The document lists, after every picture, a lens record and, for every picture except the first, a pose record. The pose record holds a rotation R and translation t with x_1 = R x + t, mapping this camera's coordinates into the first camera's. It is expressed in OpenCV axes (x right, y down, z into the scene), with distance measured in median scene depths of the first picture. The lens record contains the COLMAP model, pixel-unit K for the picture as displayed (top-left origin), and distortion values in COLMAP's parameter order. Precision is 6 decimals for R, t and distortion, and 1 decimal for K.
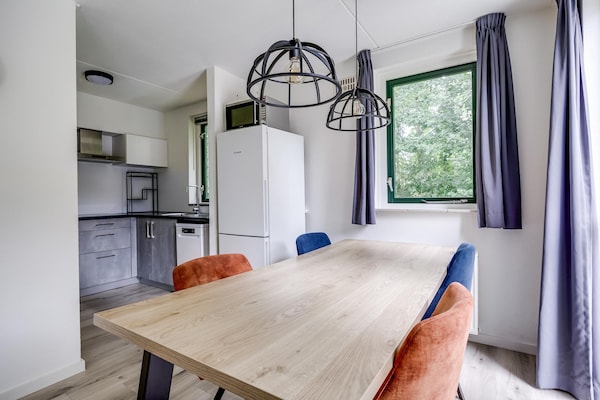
lens RADIAL K [[299.5, 0, 300.0], [0, 299.5, 200.0], [0, 0, 1]] dist [0.004733, 0.000365]
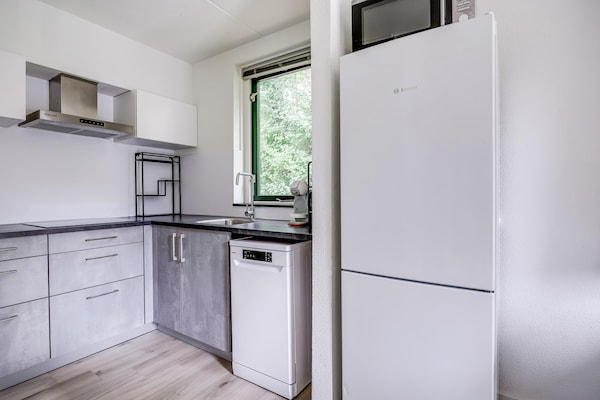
lens RADIAL K [[308.6, 0, 300.0], [0, 308.6, 200.0], [0, 0, 1]] dist [-0.002025, -0.000218]
pose [[0.999922, 0.009012, -0.008605, -0.248939], [-0.008950, 0.999934, 0.007222, -0.000220], [0.008669, -0.007145, 0.999937, 0.388245]]
